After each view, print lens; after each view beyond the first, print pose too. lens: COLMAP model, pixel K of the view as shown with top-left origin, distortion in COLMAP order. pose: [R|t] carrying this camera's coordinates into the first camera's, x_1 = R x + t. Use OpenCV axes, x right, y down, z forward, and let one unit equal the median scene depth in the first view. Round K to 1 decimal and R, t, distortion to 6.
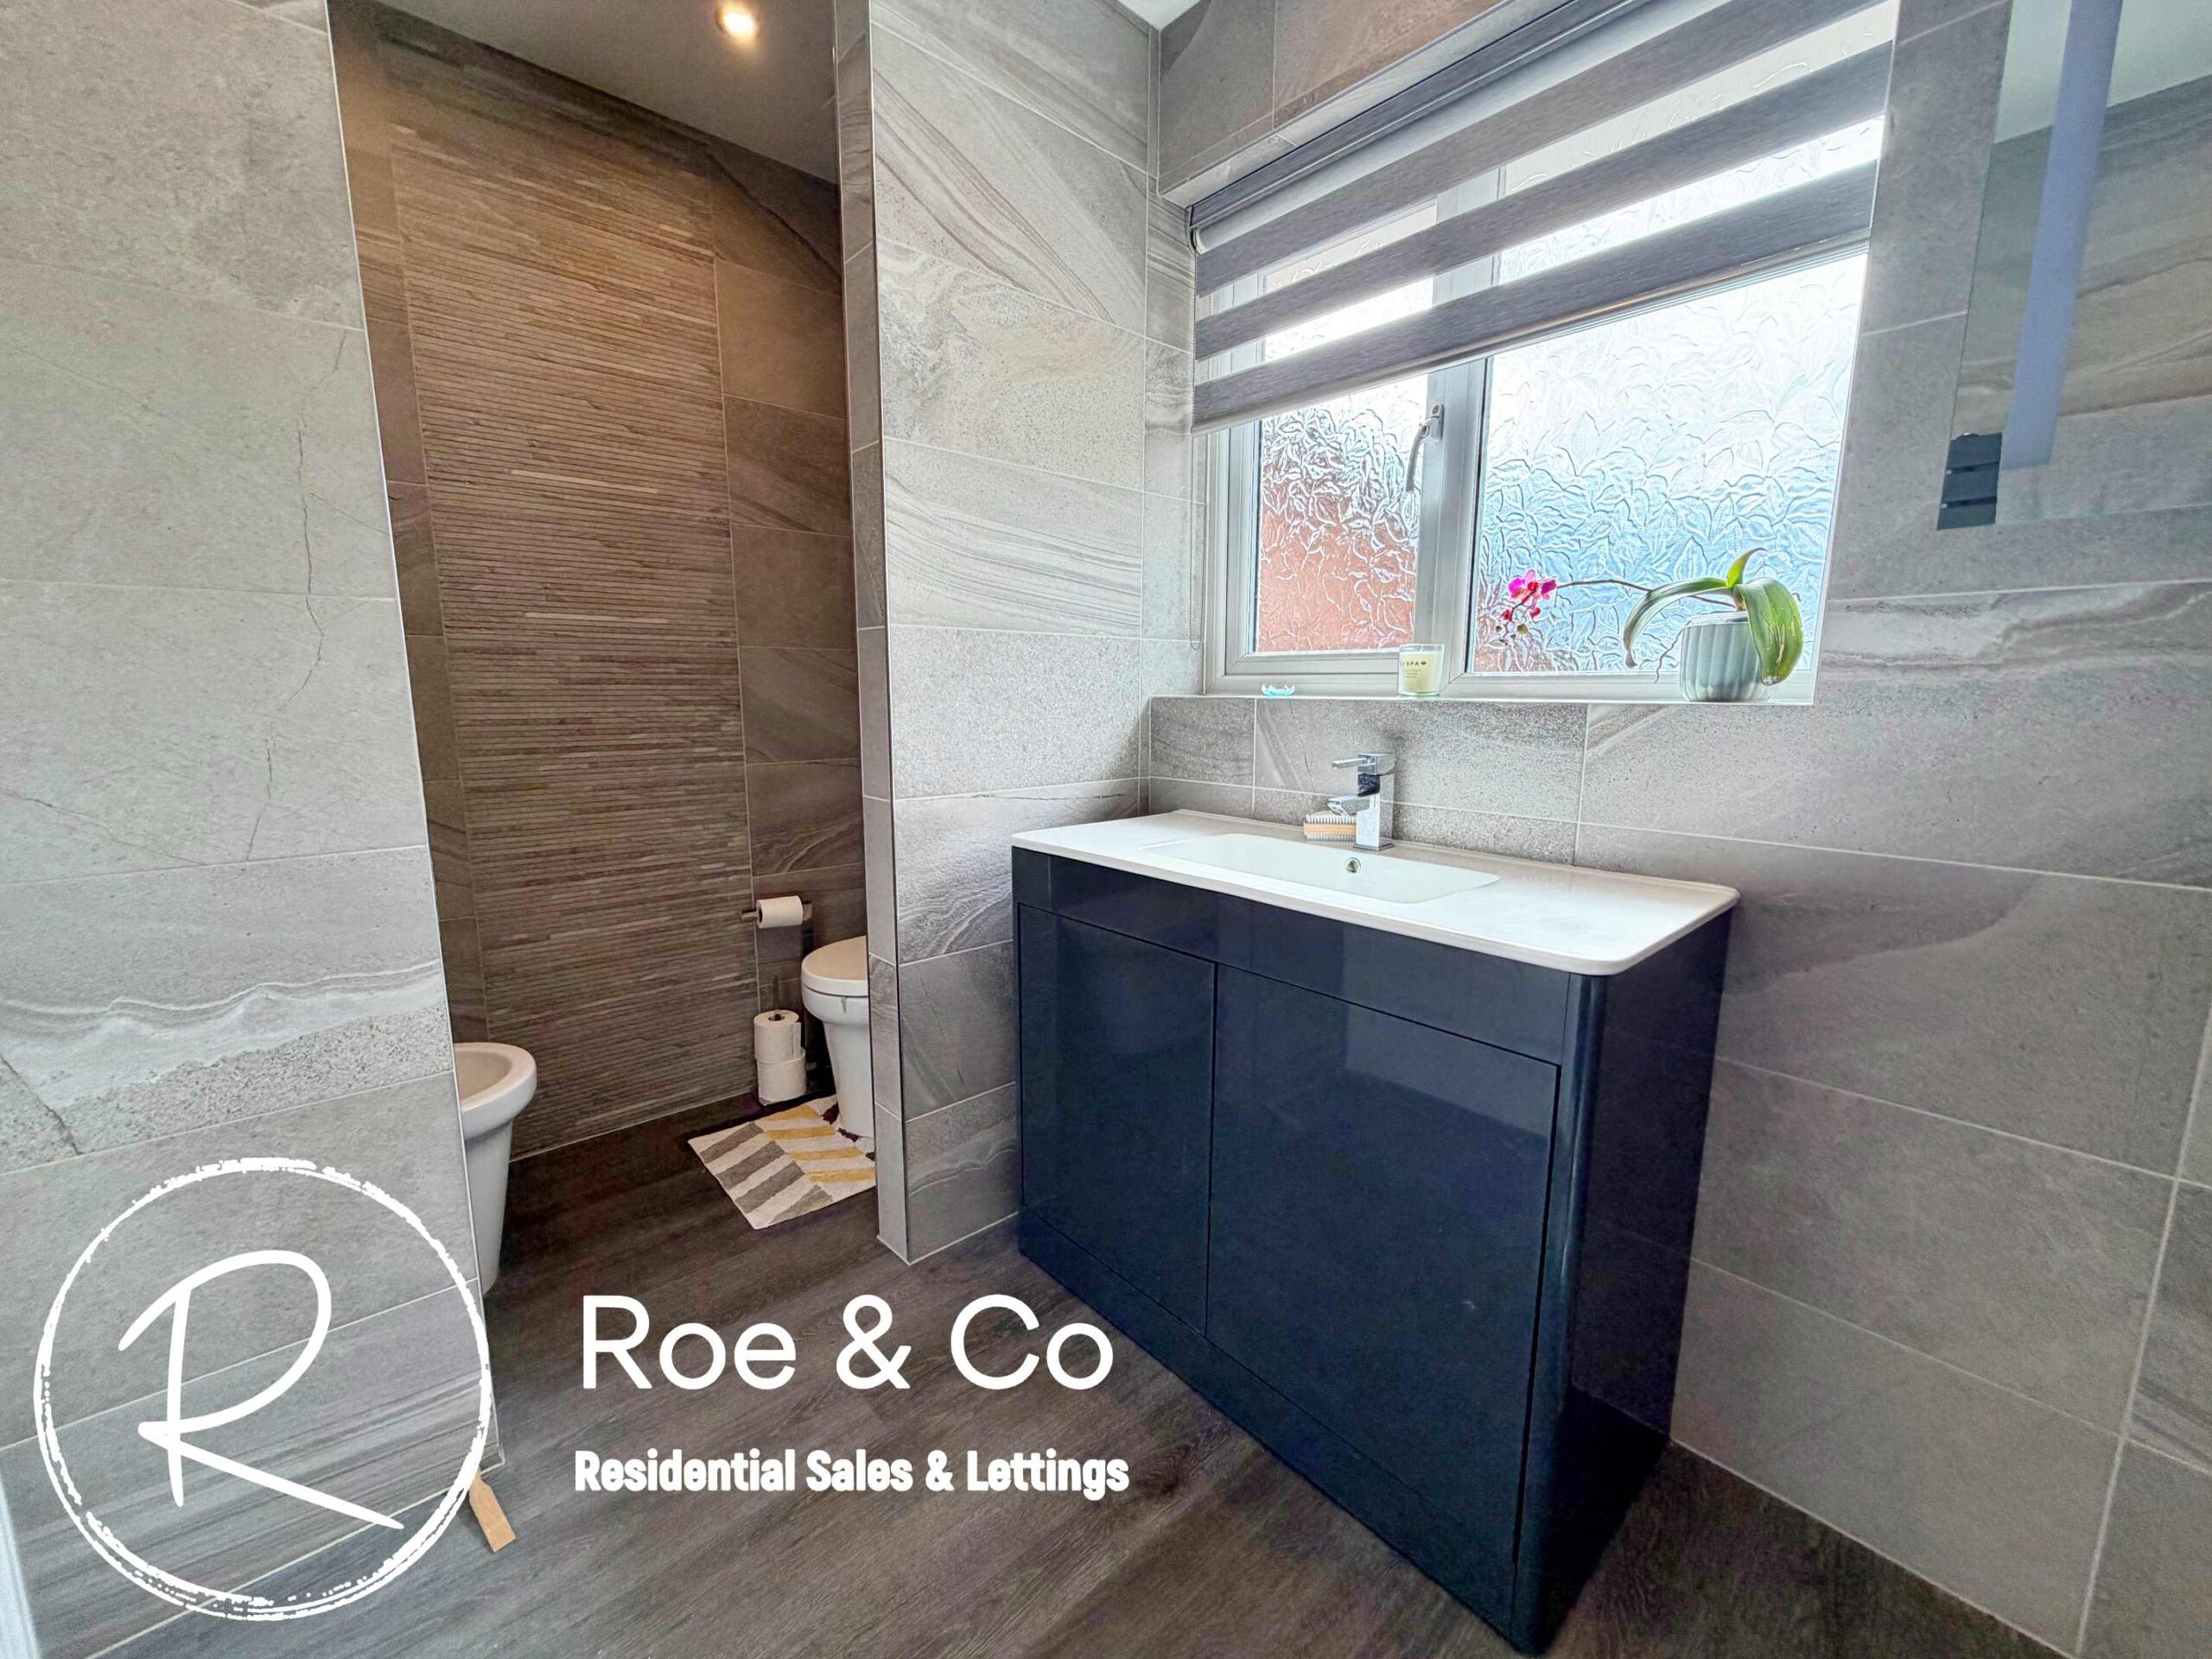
lens RADIAL K [[887.9, 0, 1110.9], [0, 887.9, 830.1], [0, 0, 1]] dist [-0.003885, 0.000787]
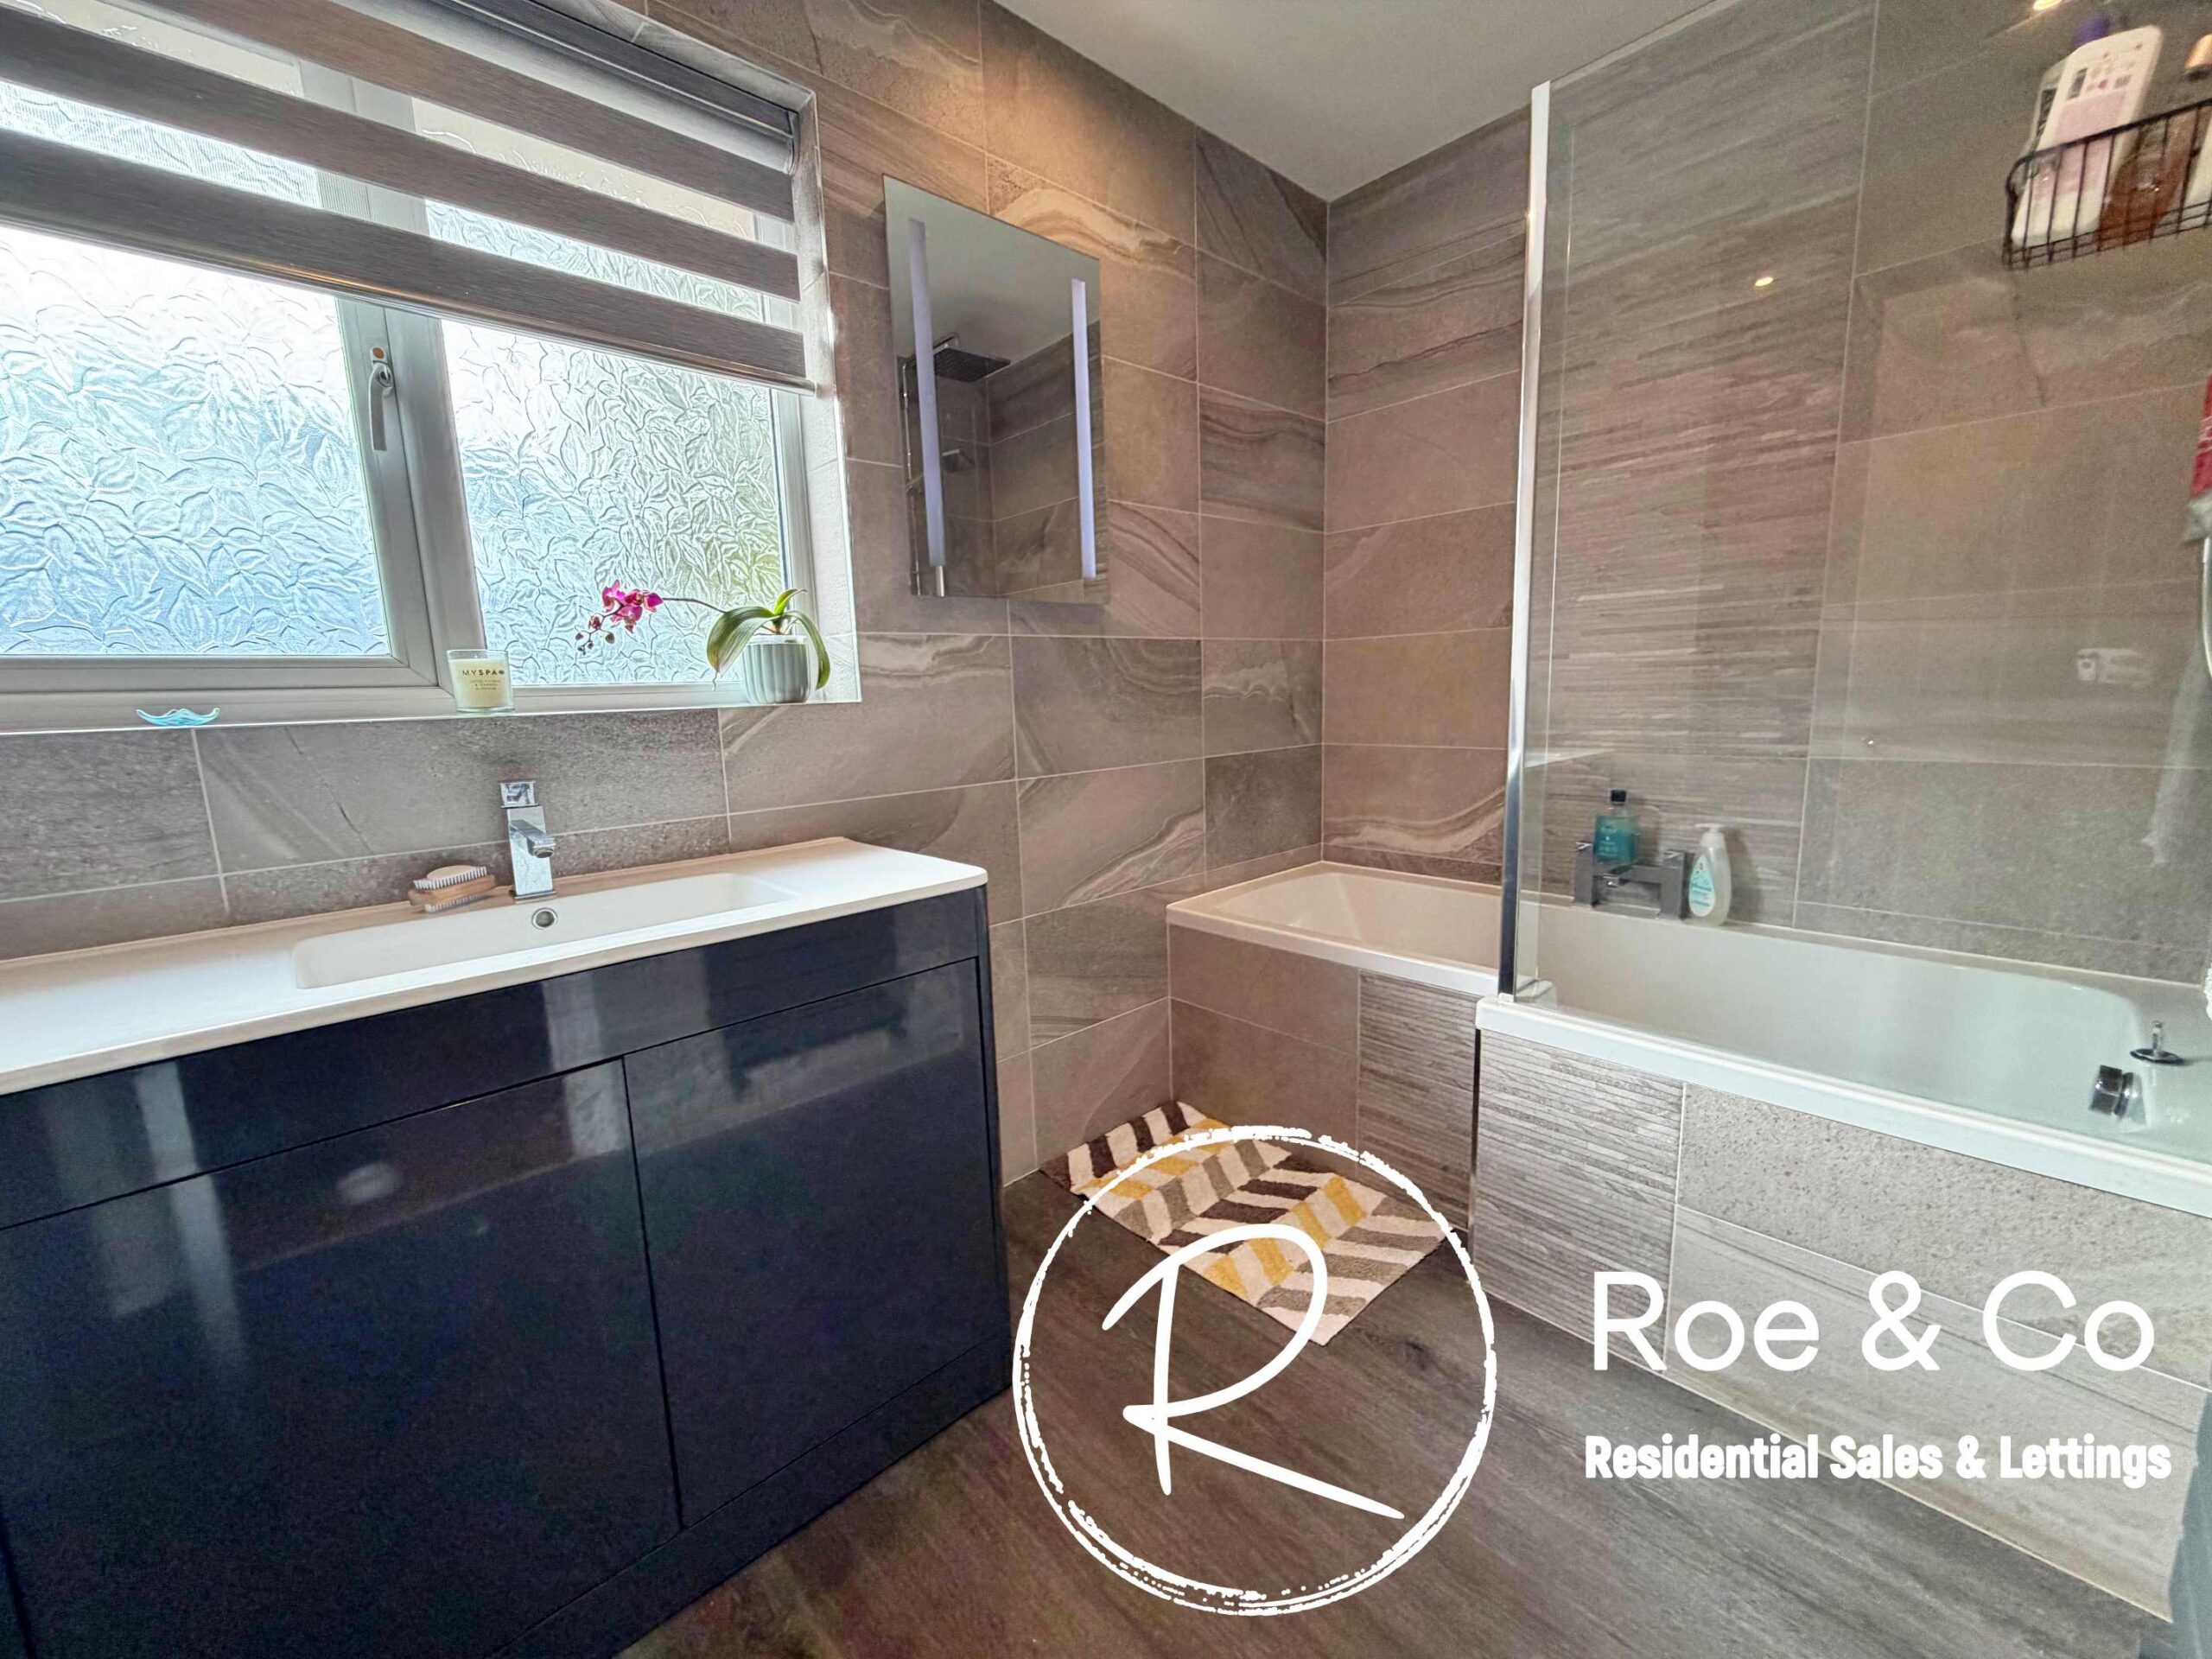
lens RADIAL K [[887.9, 0, 1113.1], [0, 887.9, 827.9], [0, 0, 1]] dist [-0.003885, 0.000787]
pose [[-0.036798, -0.155035, 0.987223, -0.610822], [0.191932, 0.968404, 0.159233, -0.078892], [-0.980718, 0.195340, -0.005879, 0.542226]]
